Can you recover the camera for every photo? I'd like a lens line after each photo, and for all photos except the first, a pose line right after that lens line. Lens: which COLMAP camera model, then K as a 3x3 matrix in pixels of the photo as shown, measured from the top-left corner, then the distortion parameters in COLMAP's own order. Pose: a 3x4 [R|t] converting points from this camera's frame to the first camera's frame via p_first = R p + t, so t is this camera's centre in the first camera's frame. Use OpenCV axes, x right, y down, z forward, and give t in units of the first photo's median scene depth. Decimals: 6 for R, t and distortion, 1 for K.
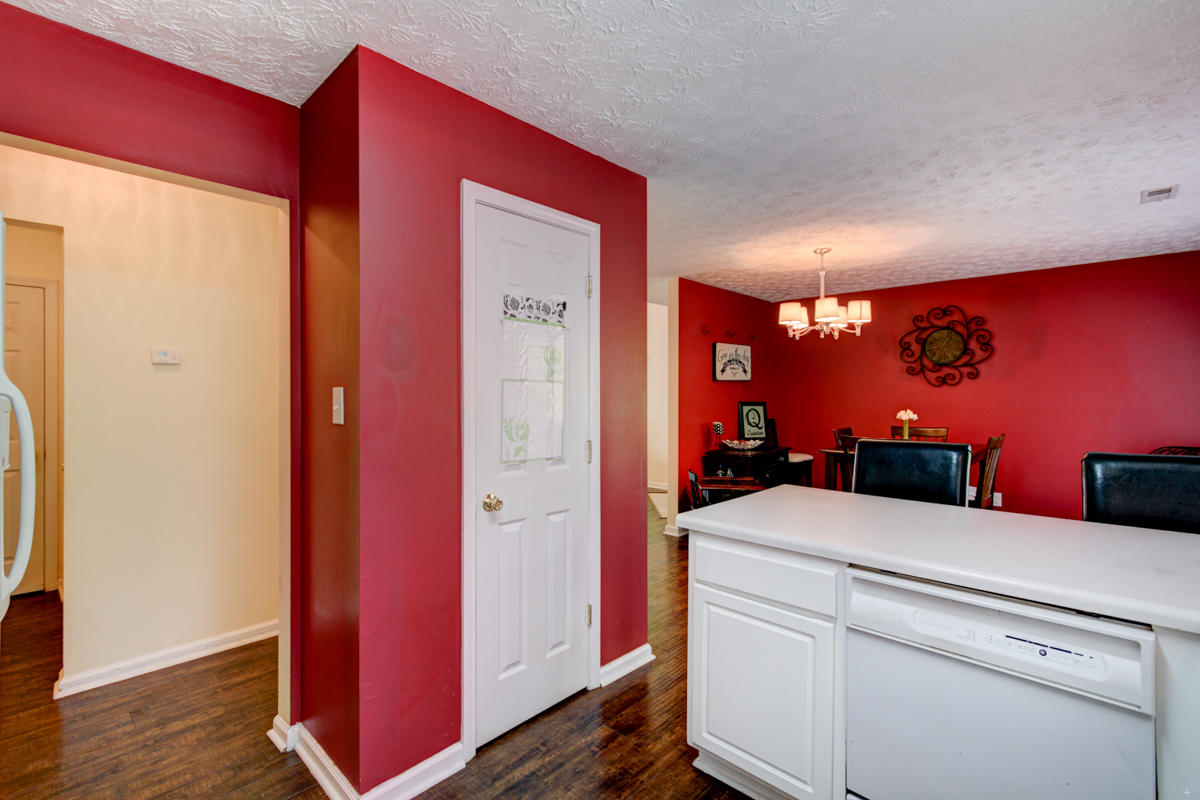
lens RADIAL K [[542.2, 0, 591.4], [0, 542.2, 396.6], [0, 0, 1]] dist [0.001196, 0.000256]
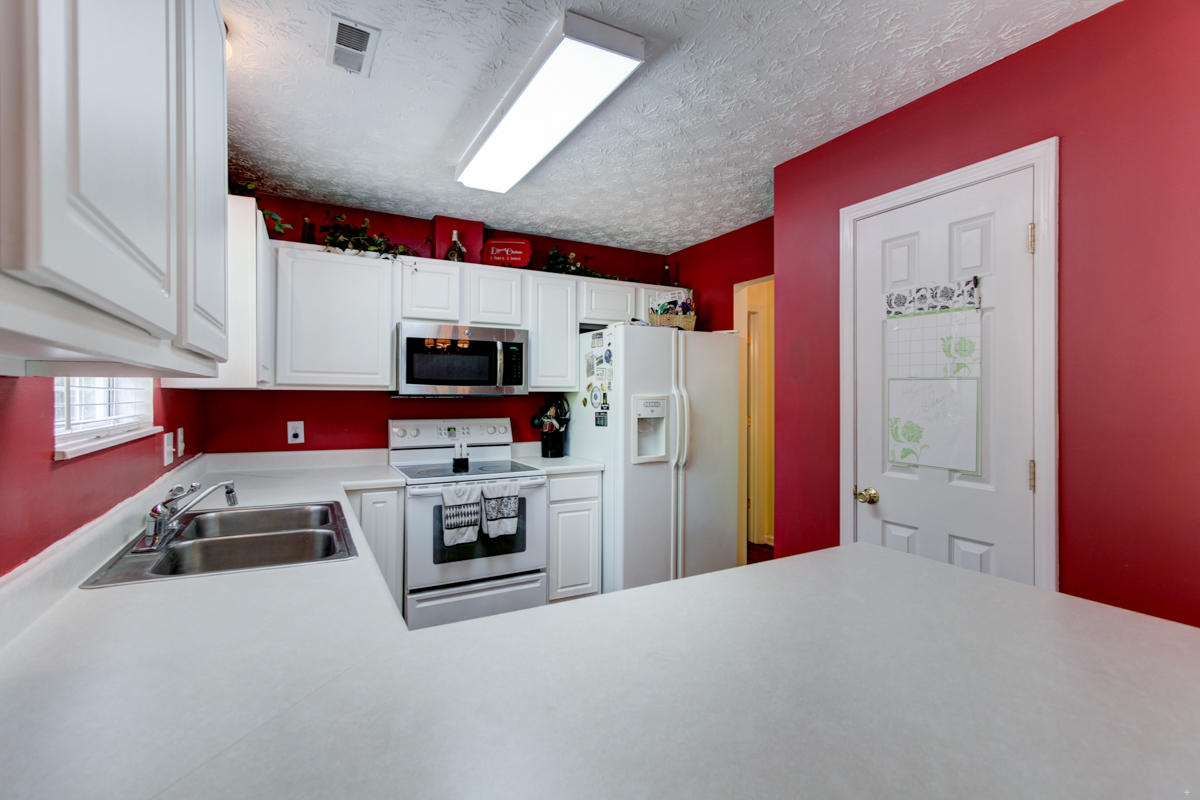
lens RADIAL K [[542.2, 0, 591.4], [0, 542.2, 396.6], [0, 0, 1]] dist [0.001196, 0.000256]
pose [[-0.303102, -0.001053, -0.952958, 0.897594], [-0.007732, 0.999969, 0.001355, 0.003955], [0.952927, 0.007779, -0.303101, 0.725701]]
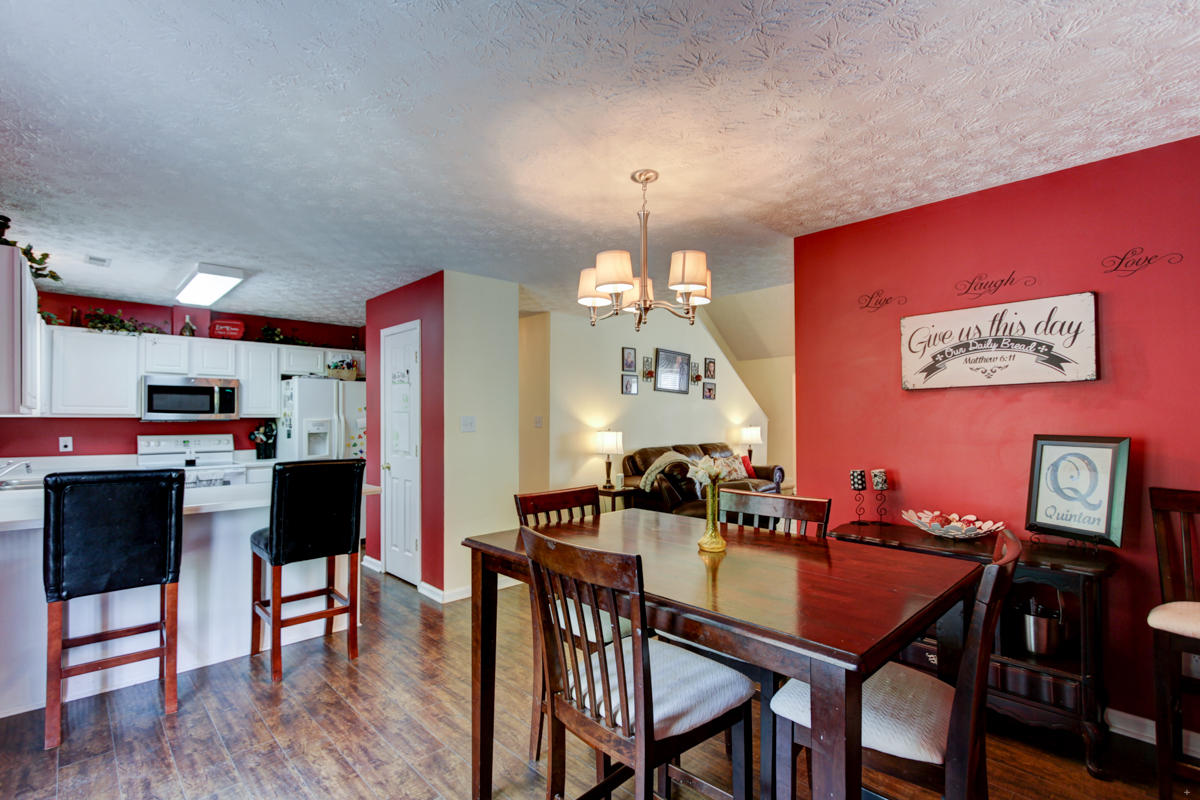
lens RADIAL K [[548.7, 0, 580.5], [0, 548.7, 414.3], [0, 0, 1]] dist [-0.000052, -0.000187]
pose [[-0.055469, -0.009485, -0.998415, 1.891342], [-0.003470, 0.999951, -0.009307, -0.002758], [0.998454, 0.002948, -0.055499, 1.771690]]
